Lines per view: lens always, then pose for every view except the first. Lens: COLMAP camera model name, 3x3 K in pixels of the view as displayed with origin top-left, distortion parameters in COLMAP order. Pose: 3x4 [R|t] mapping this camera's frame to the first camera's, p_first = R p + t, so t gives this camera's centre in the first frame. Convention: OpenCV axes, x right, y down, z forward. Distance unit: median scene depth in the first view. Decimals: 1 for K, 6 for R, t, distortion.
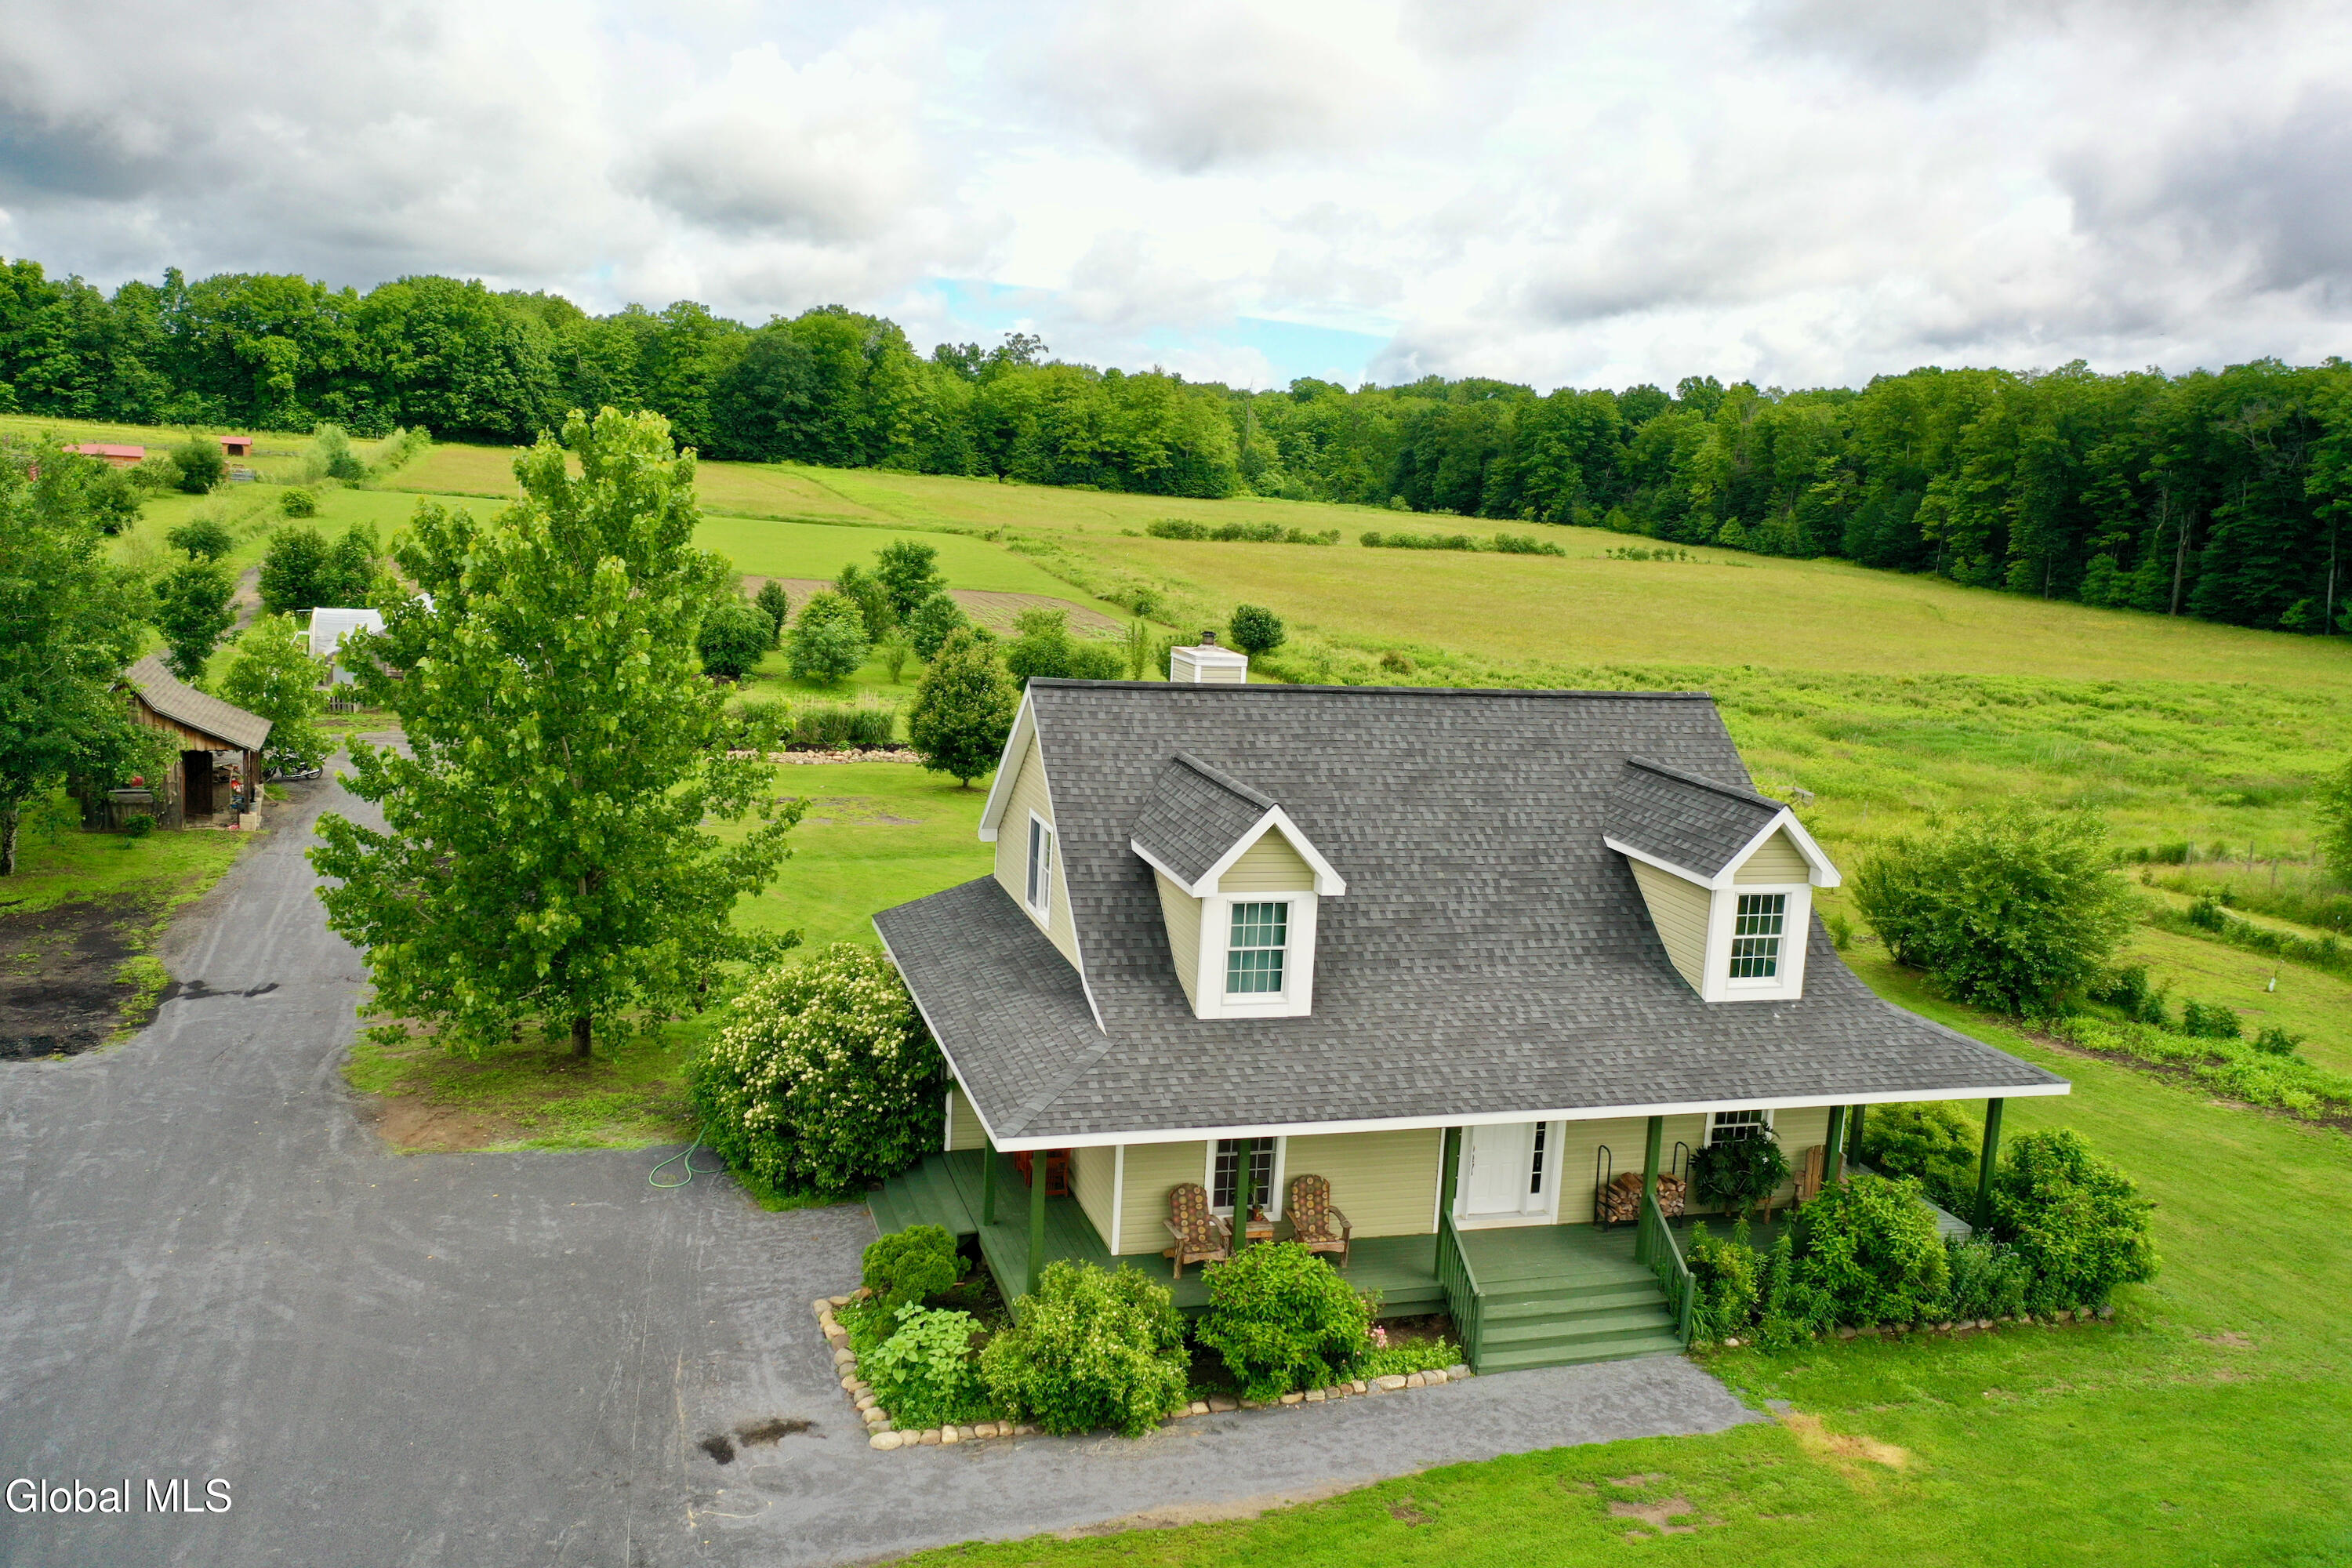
lens RADIAL K [[1882.3, 0, 1176.0], [0, 1882.3, 784.0], [0, 0, 1]] dist [0.011793, 0.007396]
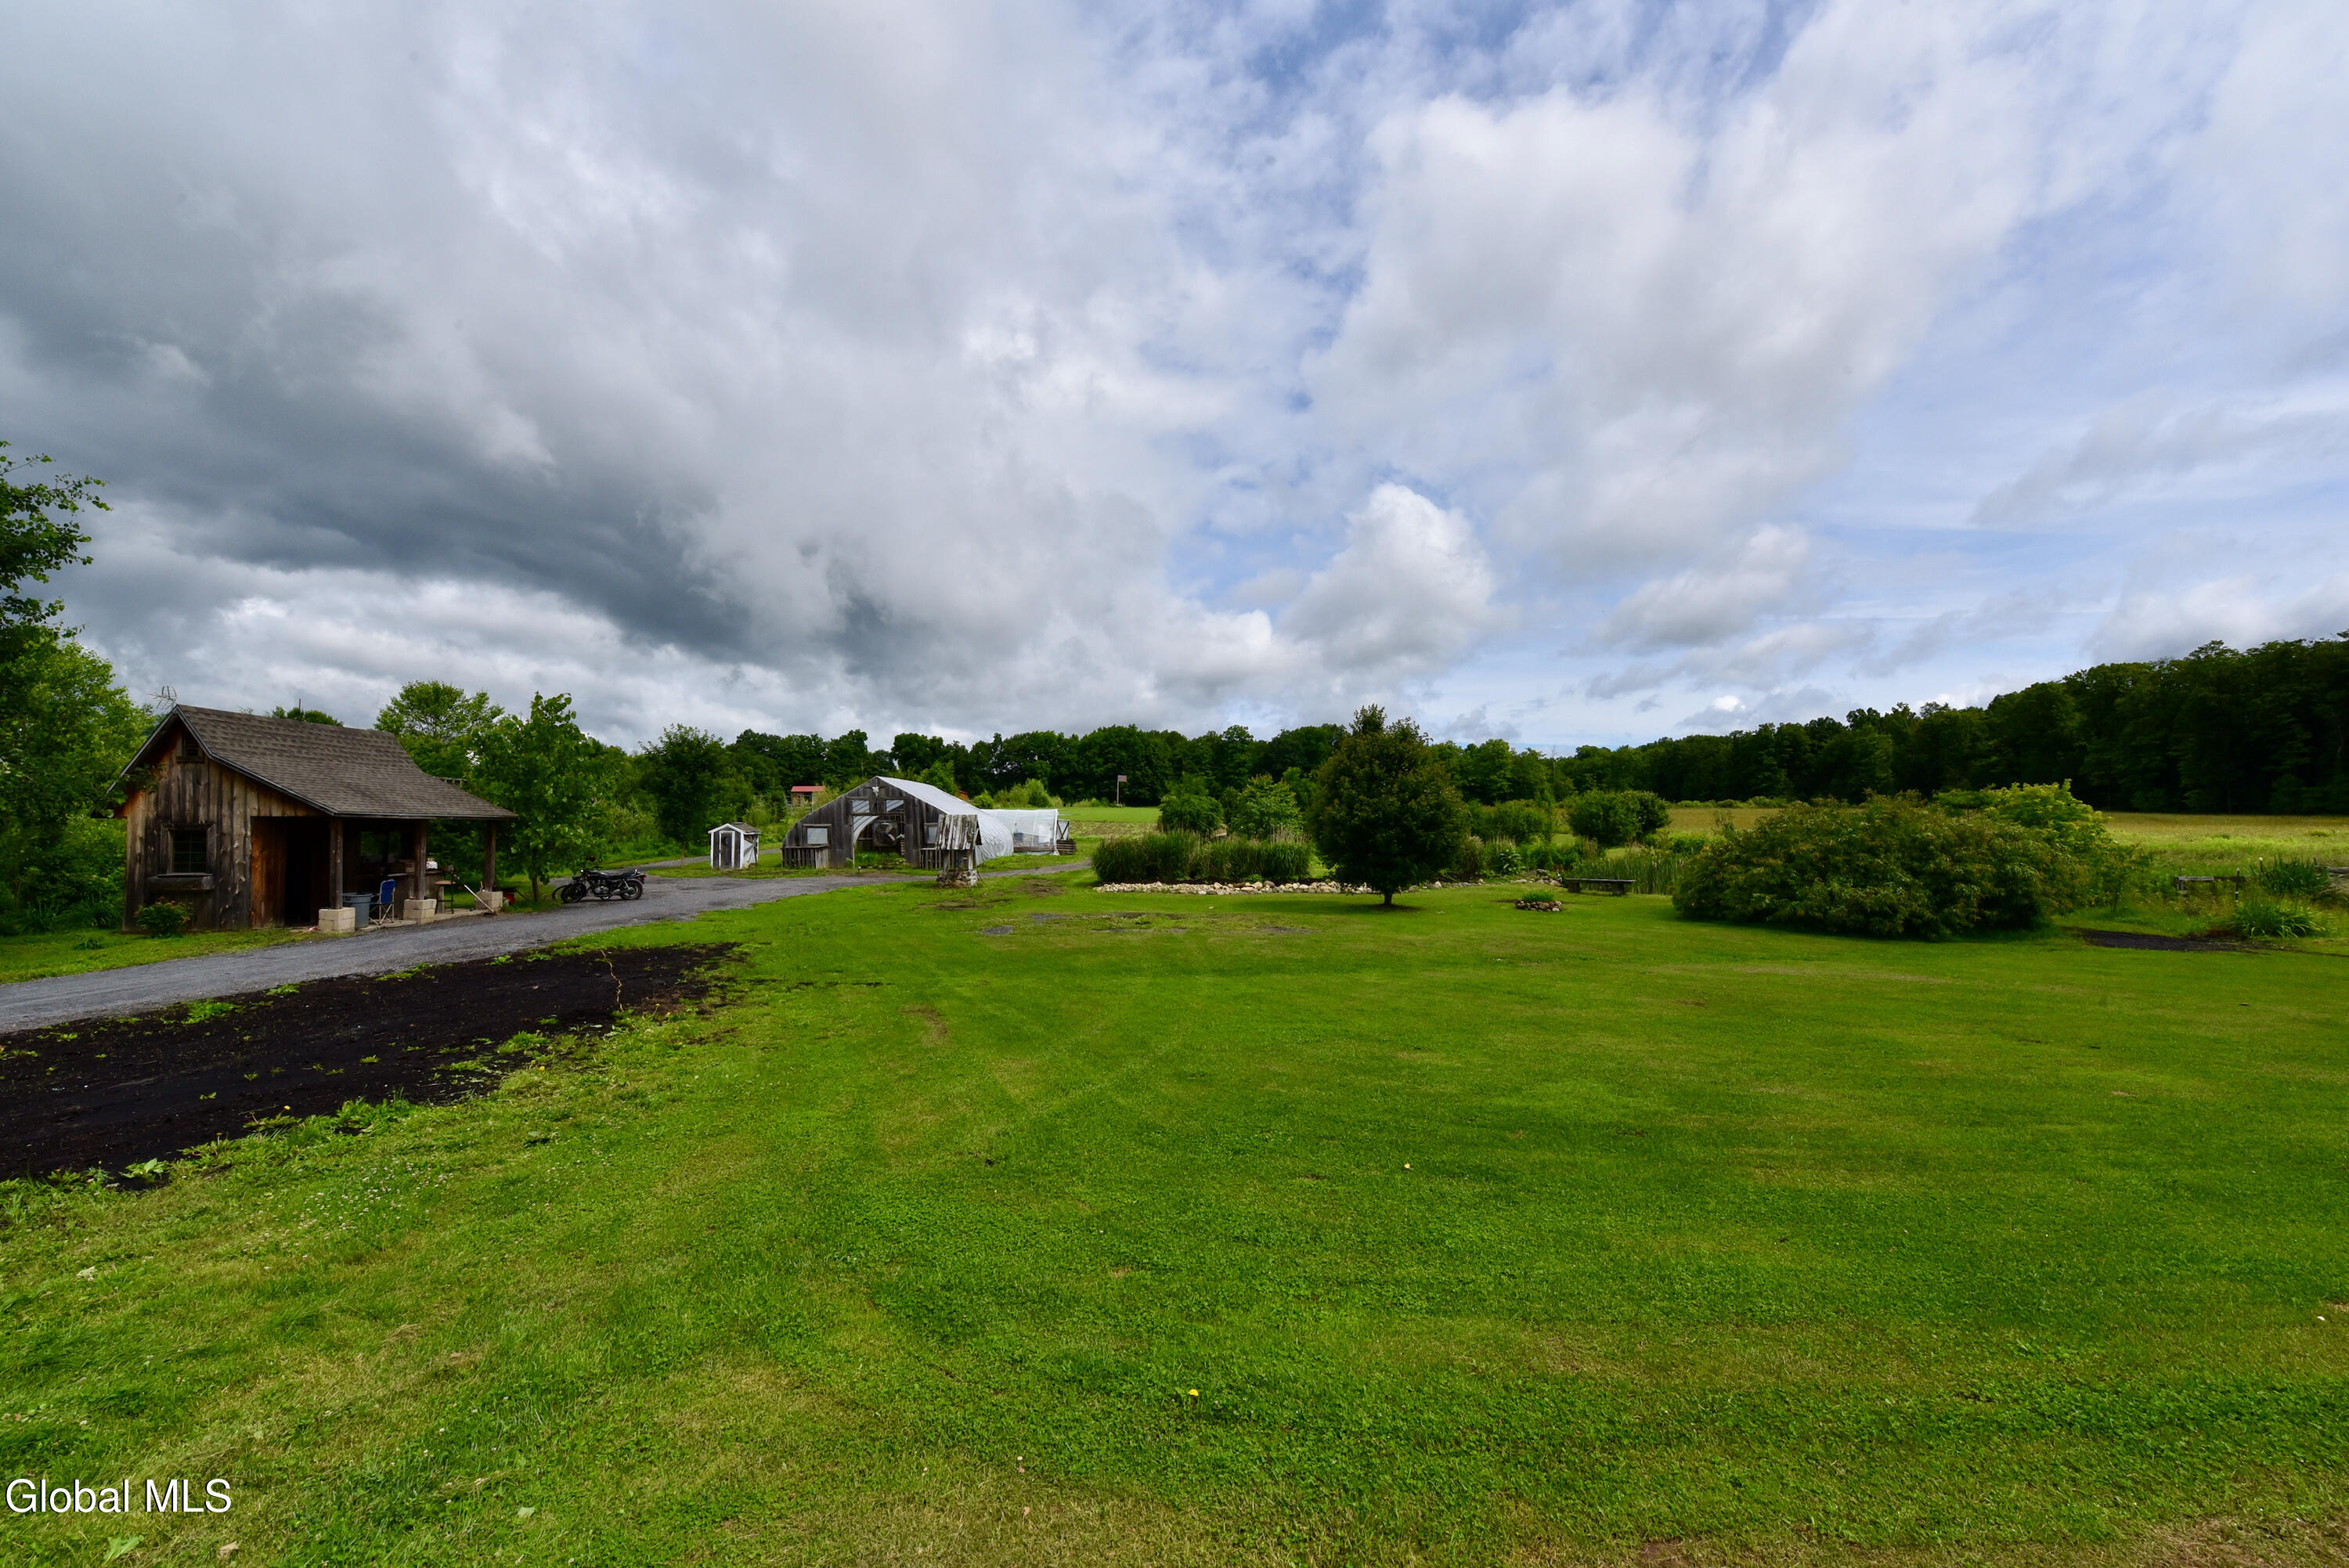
lens RADIAL K [[938.3, 0, 1180.2], [0, 938.3, 815.3], [0, 0, 1]] dist [-0.012749, -0.004433]
pose [[0.943022, -0.071956, -0.324857, -0.017946], [0.011266, 0.982681, -0.184962, 0.010561], [0.332540, 0.170764, 0.927500, 0.169954]]
